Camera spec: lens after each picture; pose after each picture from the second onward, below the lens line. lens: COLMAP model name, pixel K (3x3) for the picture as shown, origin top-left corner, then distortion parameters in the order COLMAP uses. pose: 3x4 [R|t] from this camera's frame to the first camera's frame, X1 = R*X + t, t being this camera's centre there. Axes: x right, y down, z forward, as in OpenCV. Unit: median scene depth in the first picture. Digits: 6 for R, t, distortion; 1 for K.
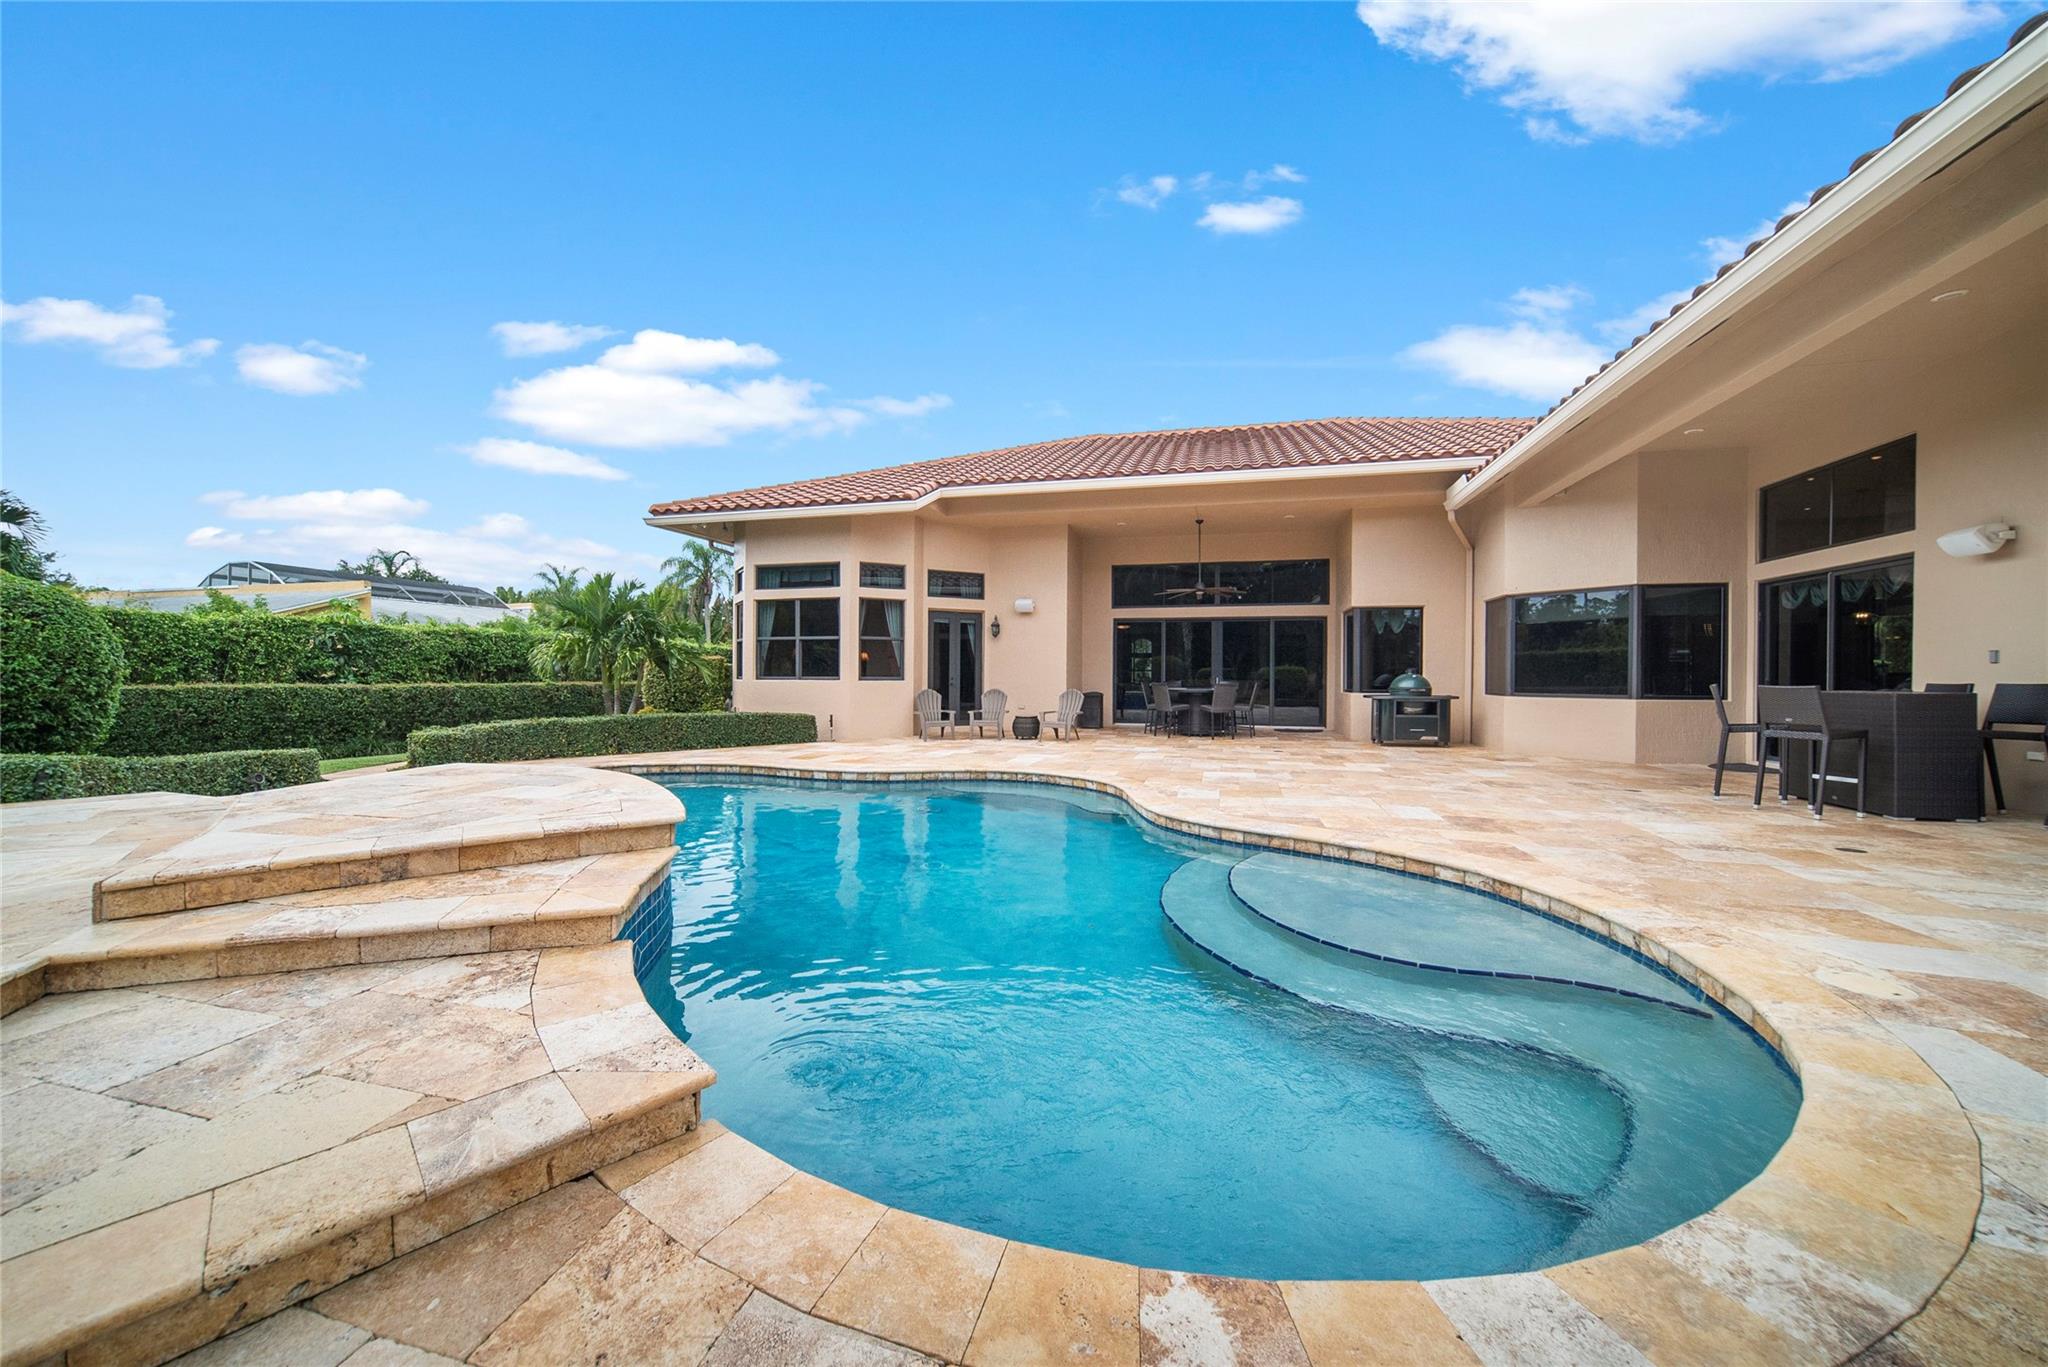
lens RADIAL K [[764.4, 0, 1017.1], [0, 764.4, 687.0], [0, 0, 1]] dist [-0.019388, 0.003422]
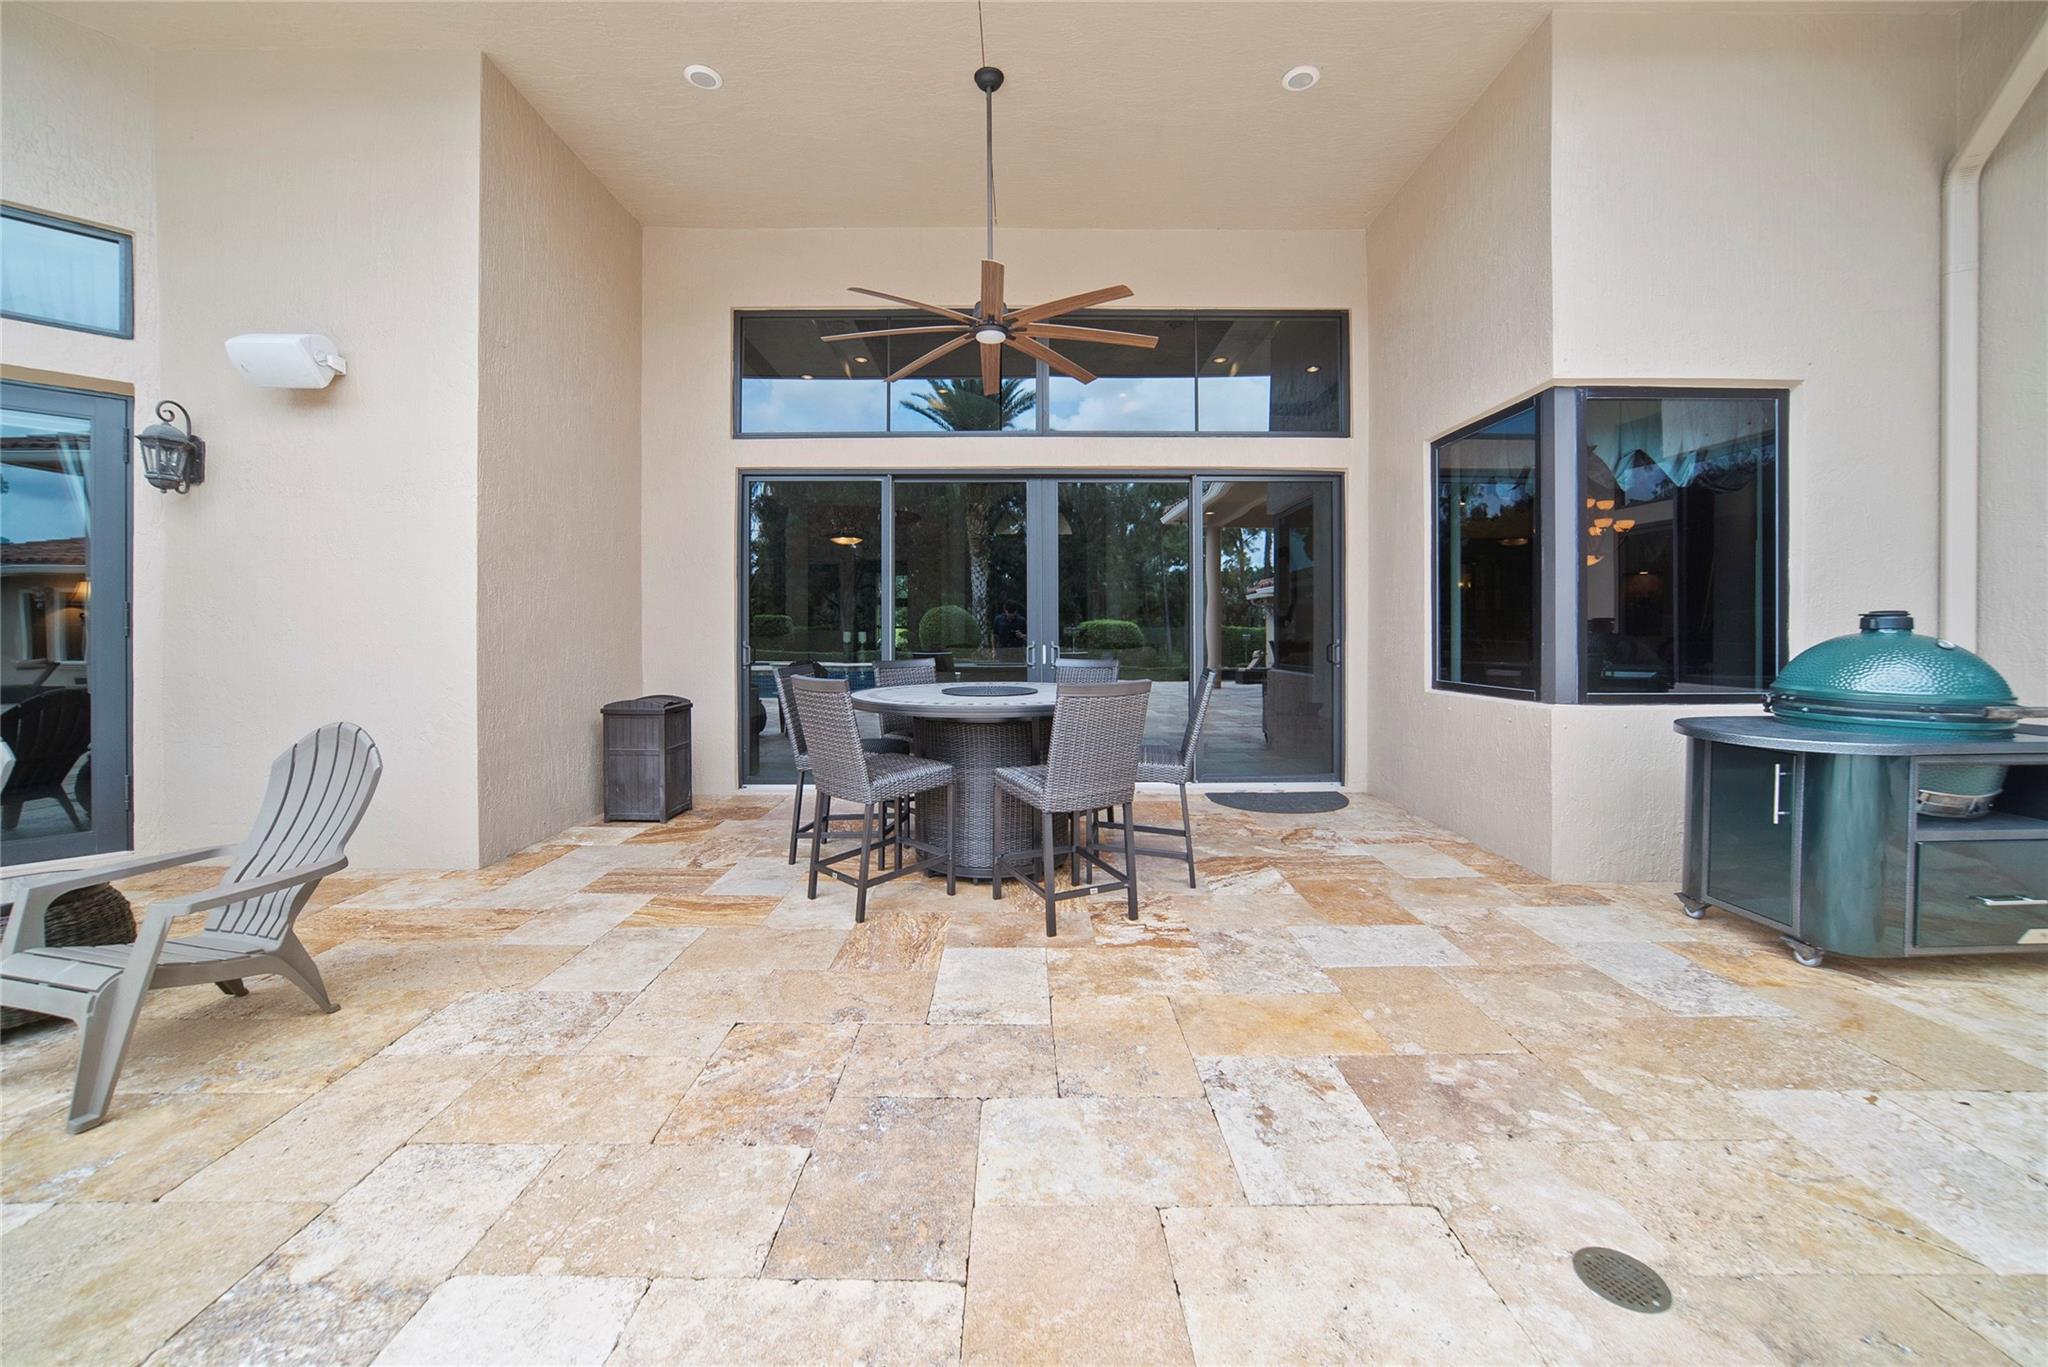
lens RADIAL K [[764.4, 0, 1046.4], [0, 764.4, 646.1], [0, 0, 1]] dist [-0.019388, 0.003422]
pose [[0.957561, -0.007499, 0.288135, 0.194092], [0.009281, 0.999945, -0.004820, -0.013614], [-0.288083, 0.007290, 0.957578, 0.798253]]
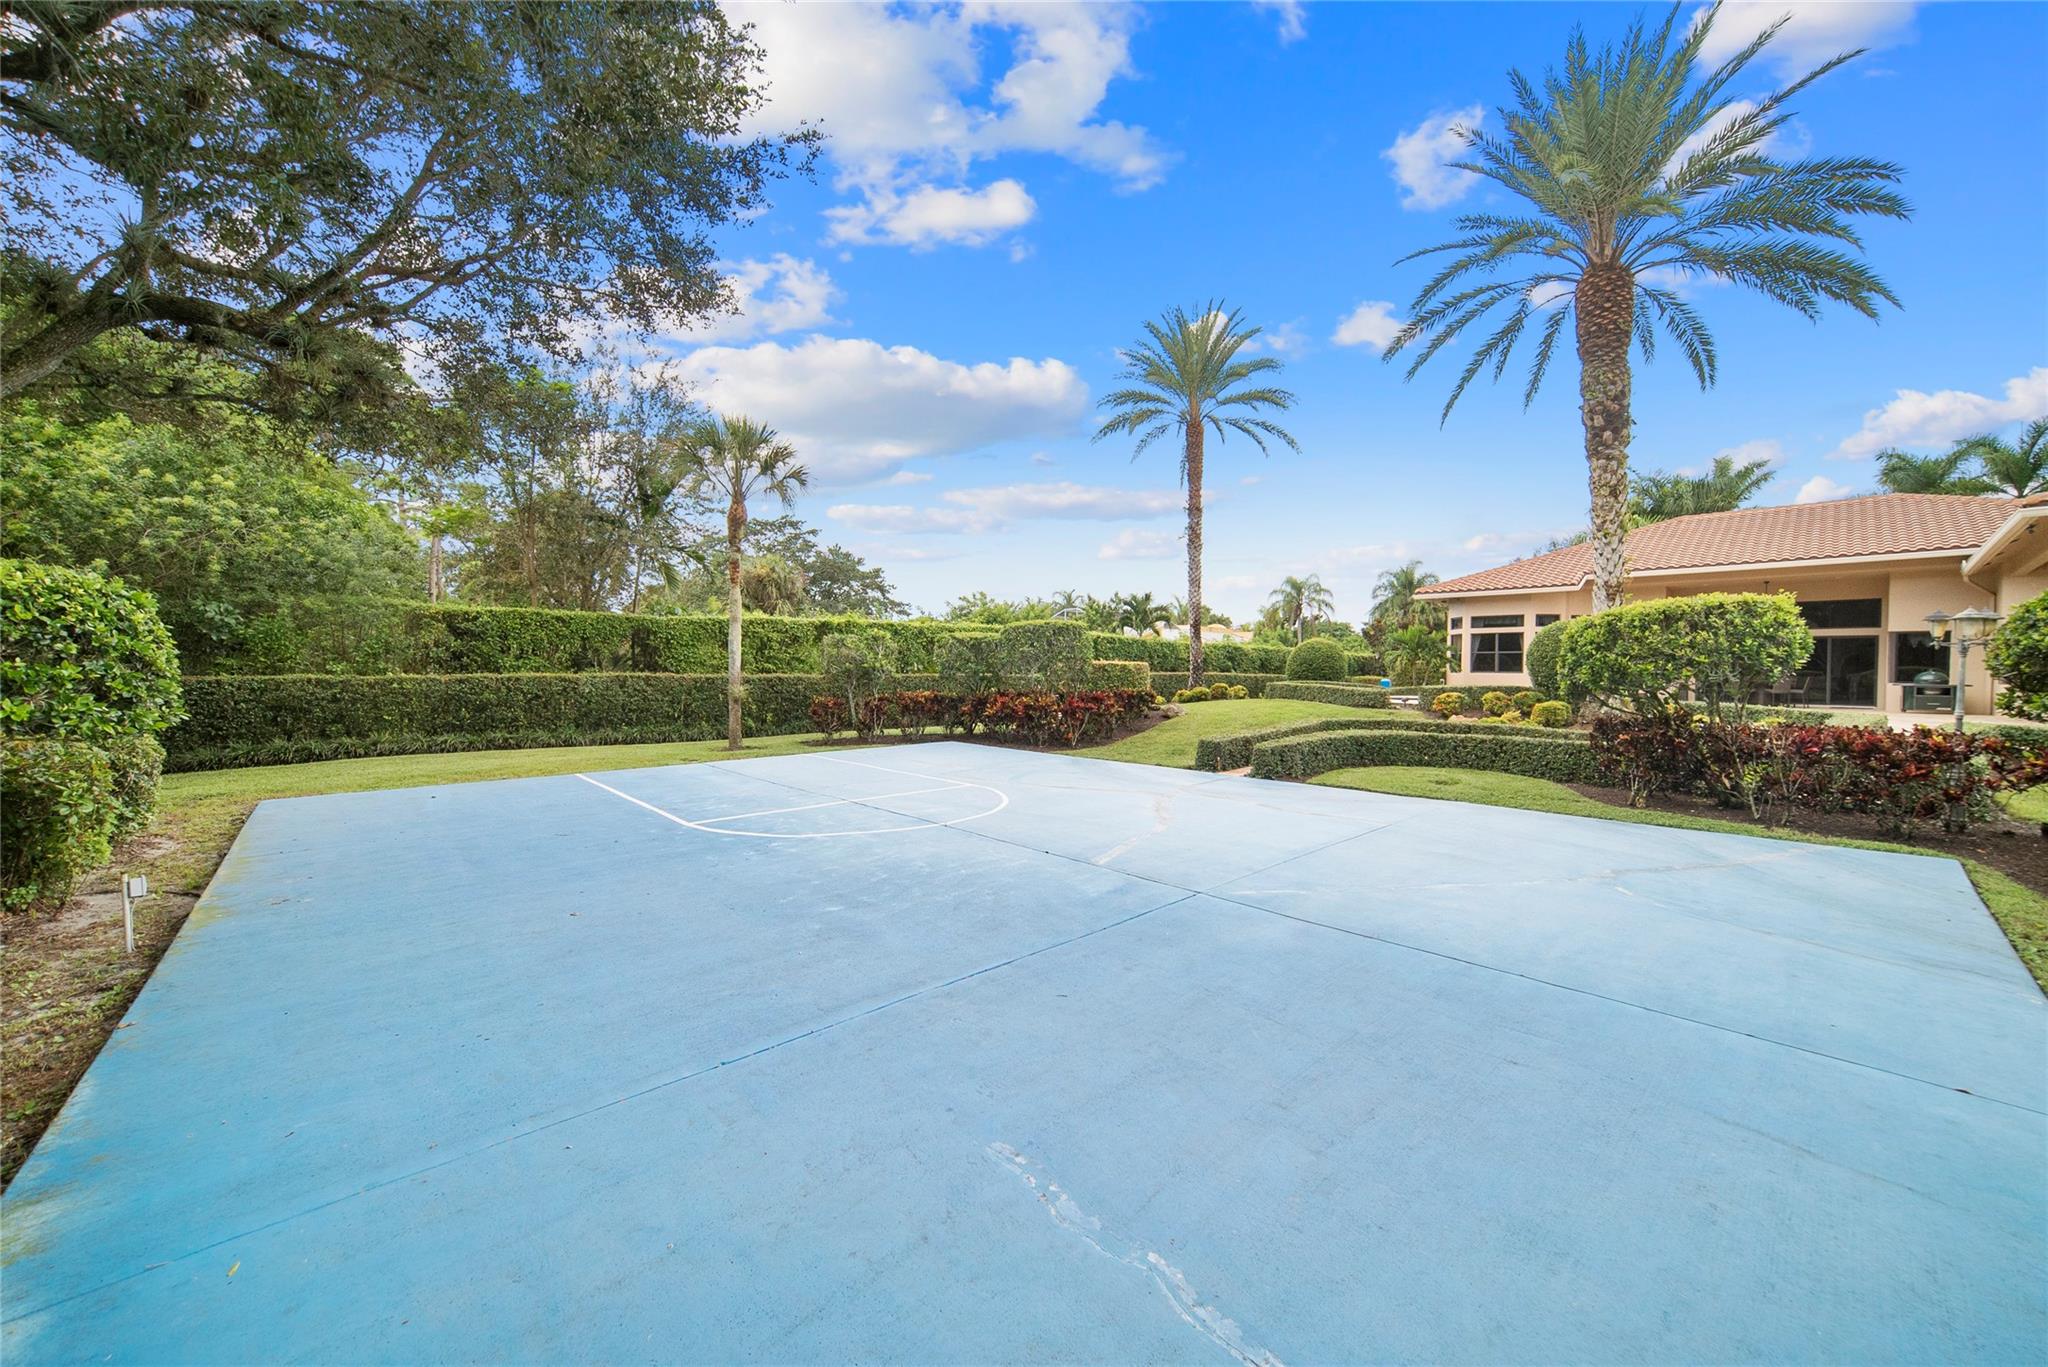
lens RADIAL K [[764.4, 0, 1029.4], [0, 764.4, 680.8], [0, 0, 1]] dist [-0.019388, 0.003422]
pose [[0.841703, 0.011553, -0.539818, -0.260315], [-0.018332, 0.999806, -0.007187, 0.048992], [0.539630, 0.015946, 0.841751, -1.412641]]
